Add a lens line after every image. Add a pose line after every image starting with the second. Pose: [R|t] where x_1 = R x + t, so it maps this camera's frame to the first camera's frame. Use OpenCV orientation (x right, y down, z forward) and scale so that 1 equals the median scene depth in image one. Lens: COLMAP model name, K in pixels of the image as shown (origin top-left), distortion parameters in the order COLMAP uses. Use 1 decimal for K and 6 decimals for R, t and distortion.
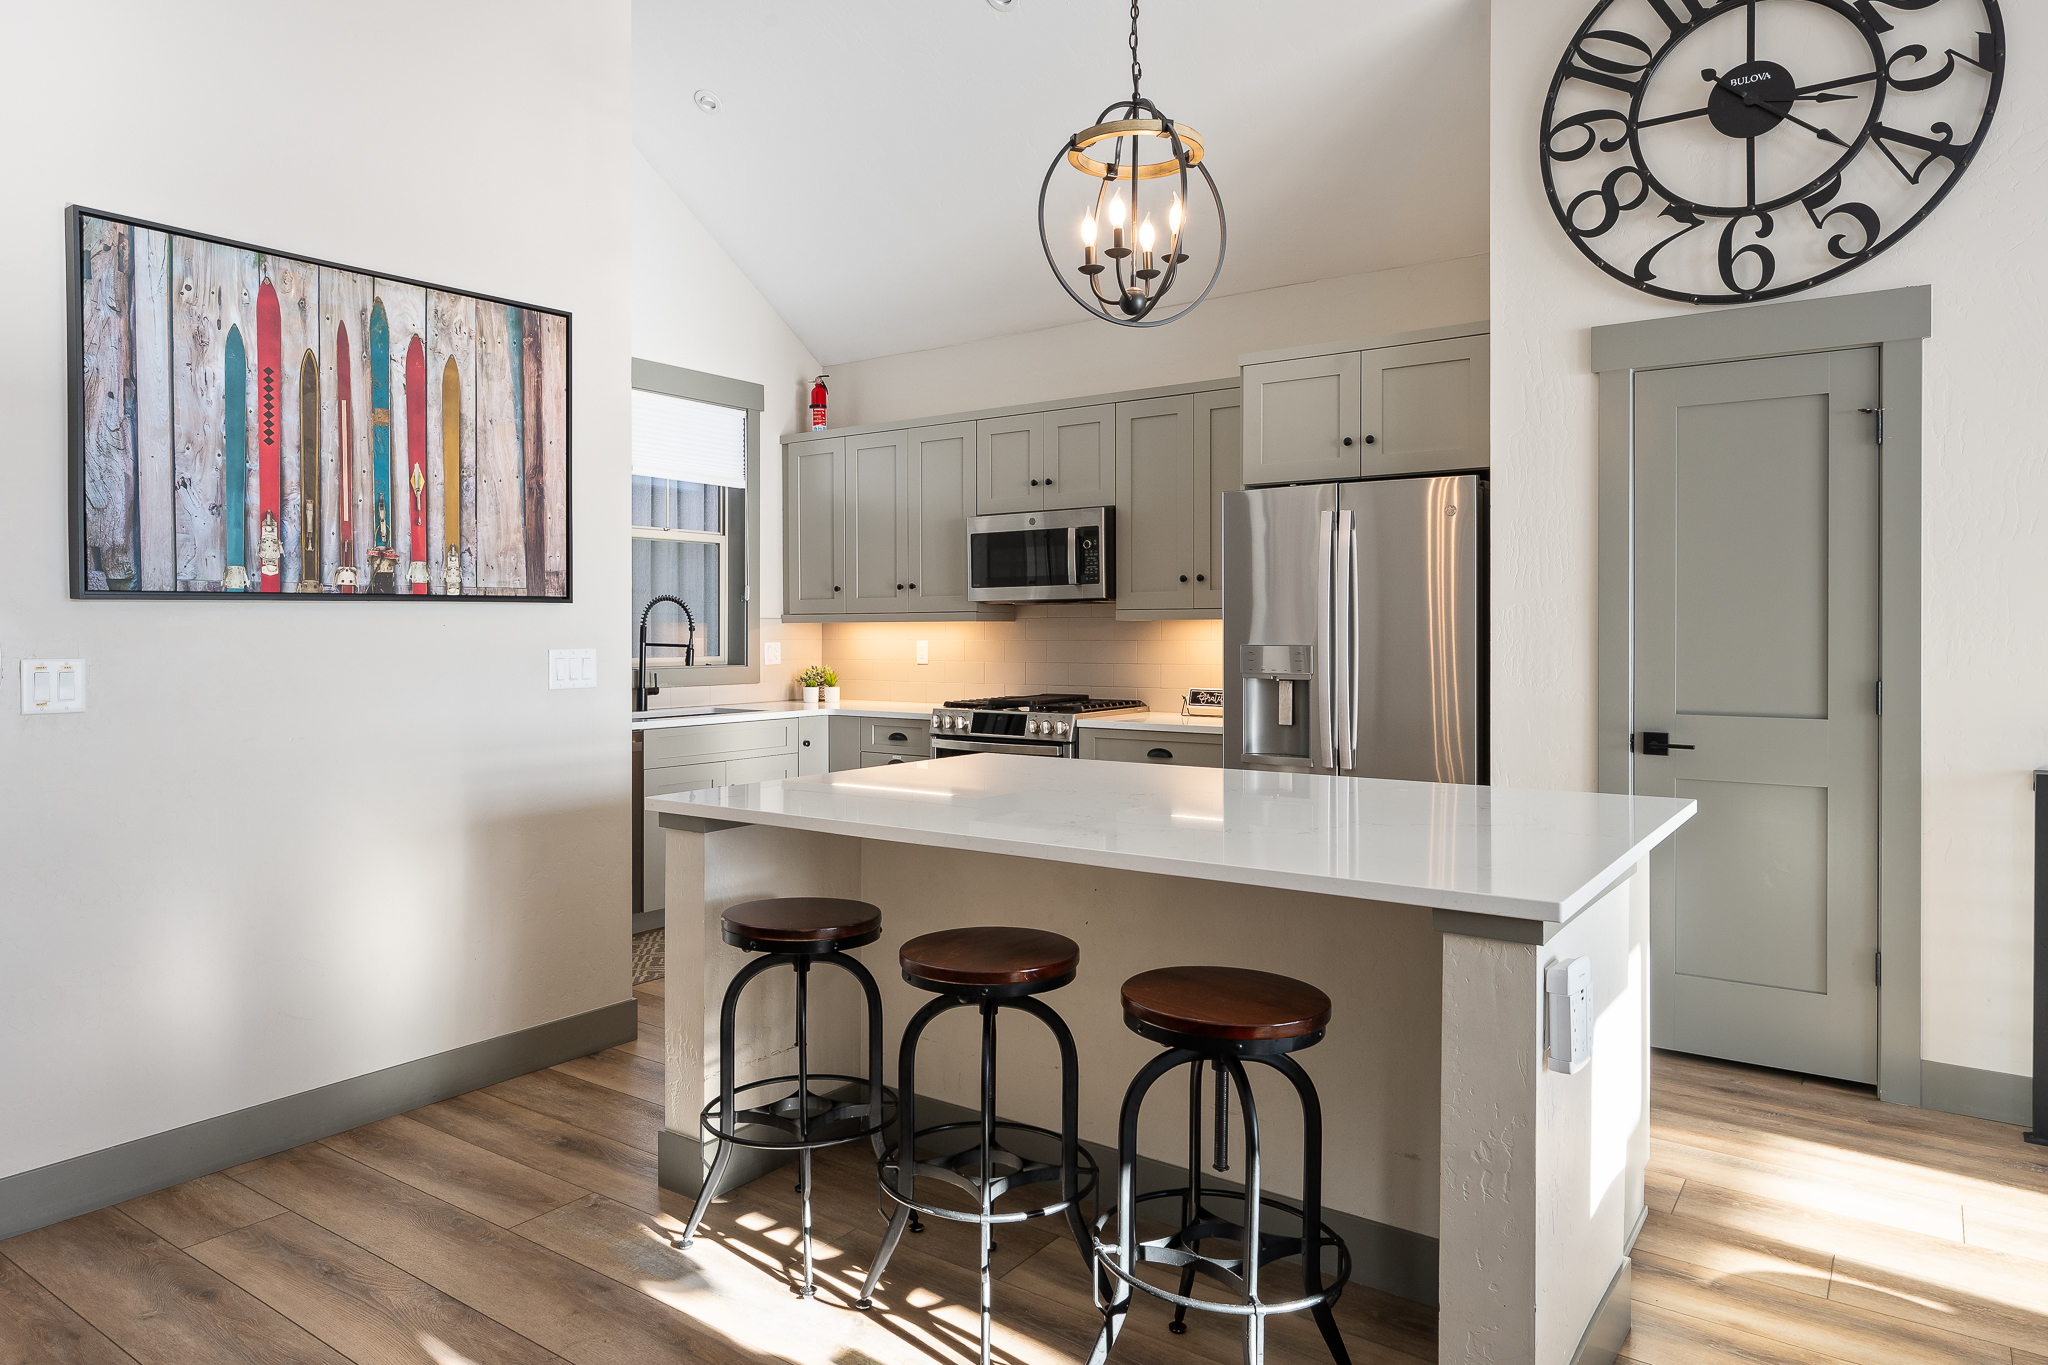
lens RADIAL K [[1291.6, 0, 980.4], [0, 1291.6, 644.6], [0, 0, 1]] dist [-0.003488, -0.002168]
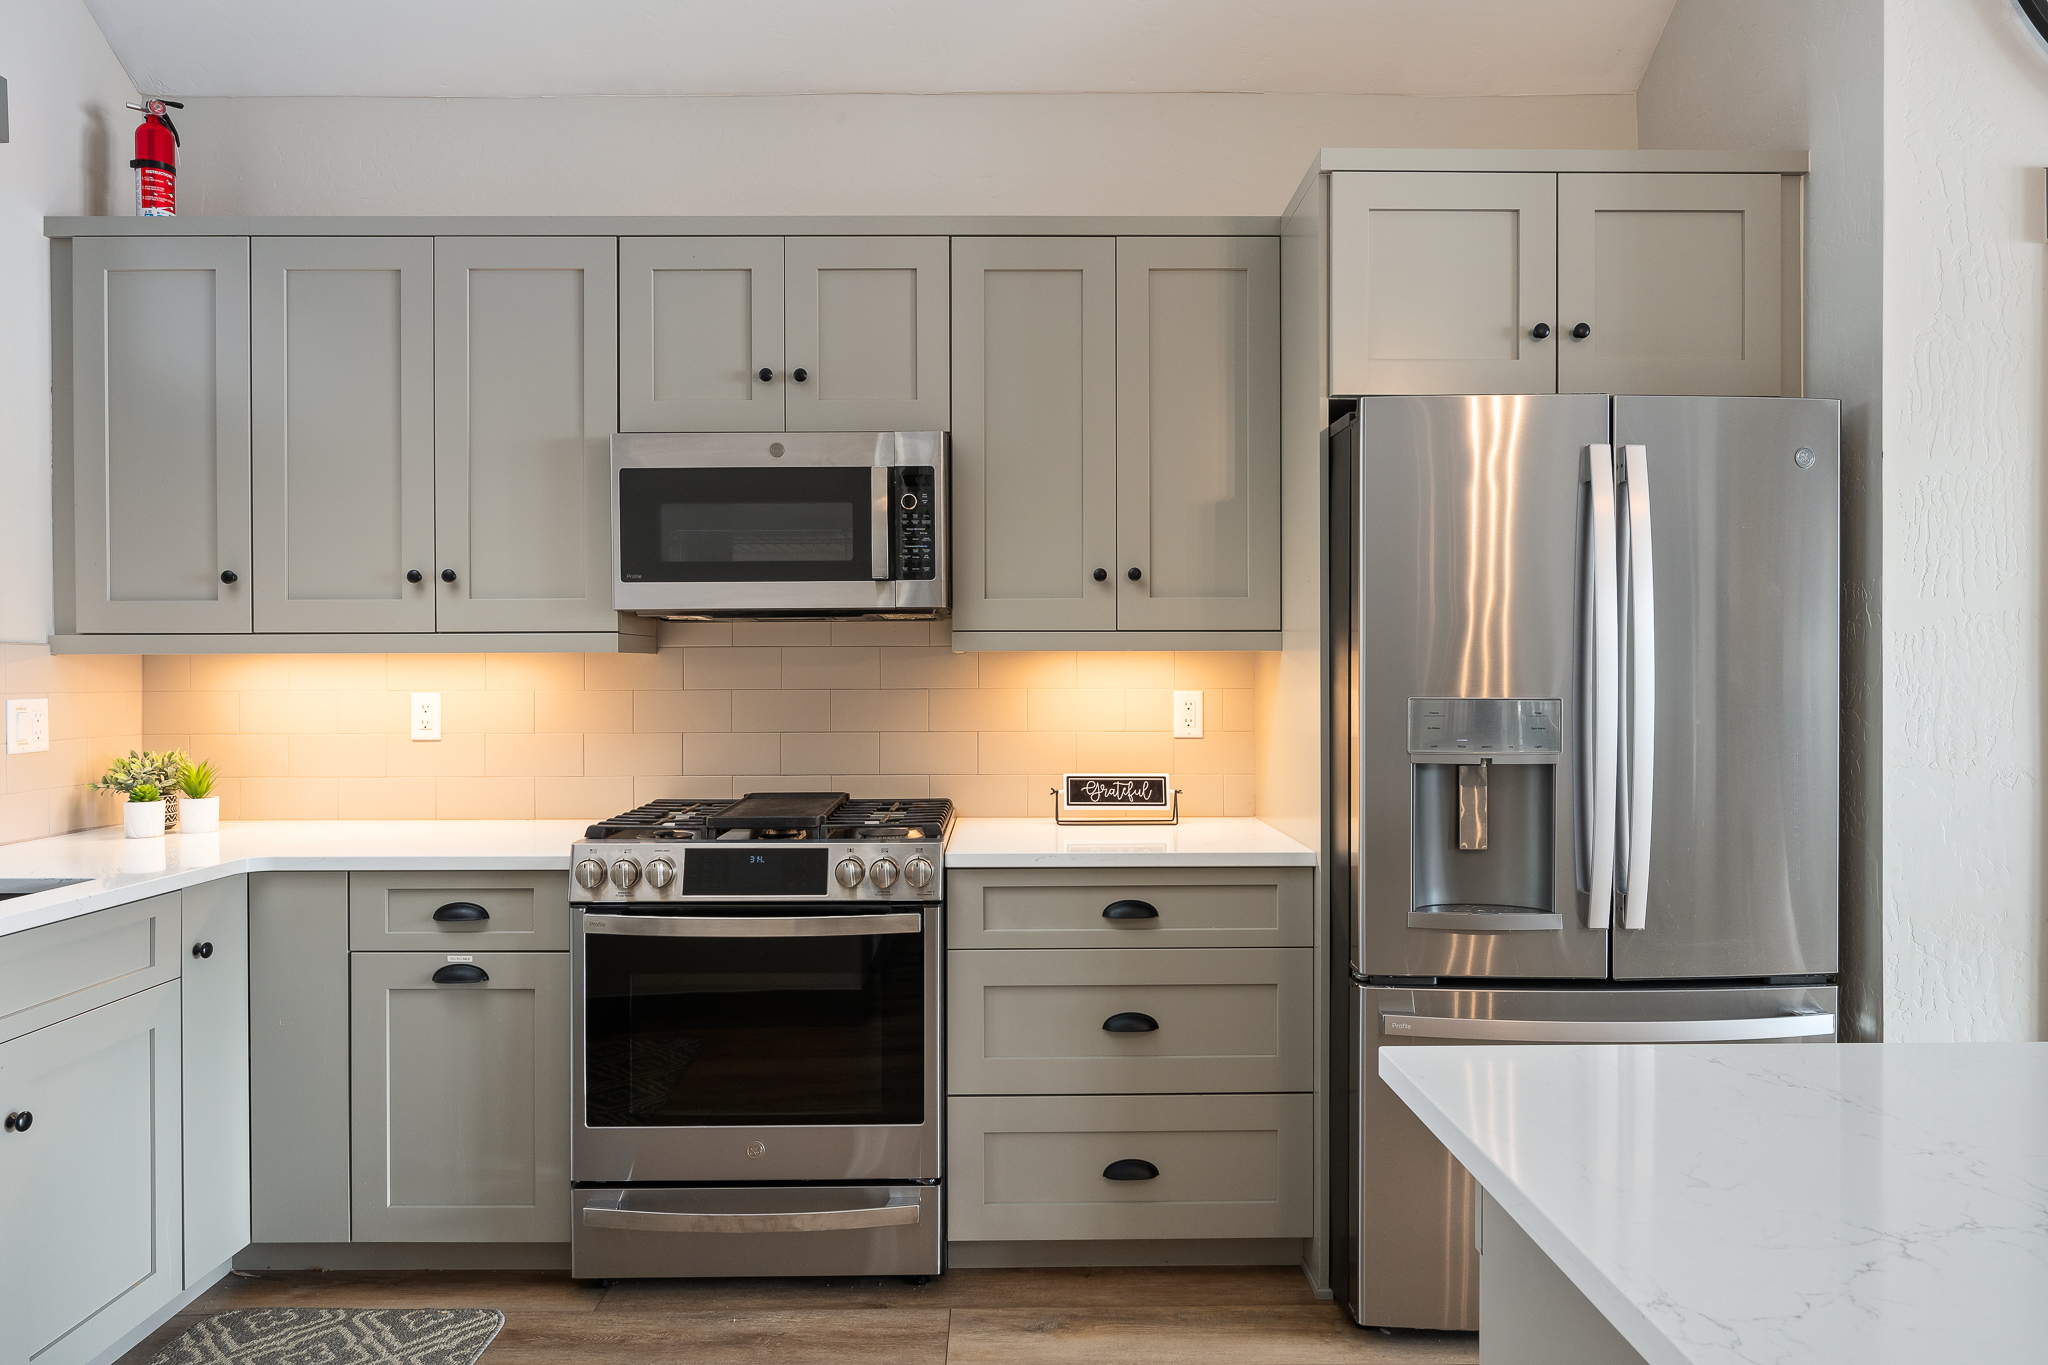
lens RADIAL K [[1299.2, 0, 1024.0], [0, 1299.2, 676.9], [0, 0, 1]] dist [-0.002076, 0.001158]
pose [[0.798528, -0.003408, 0.601948, -0.271865], [0.007062, 0.999968, -0.003707, -0.009077], [-0.601916, 0.007211, 0.798527, 0.809917]]
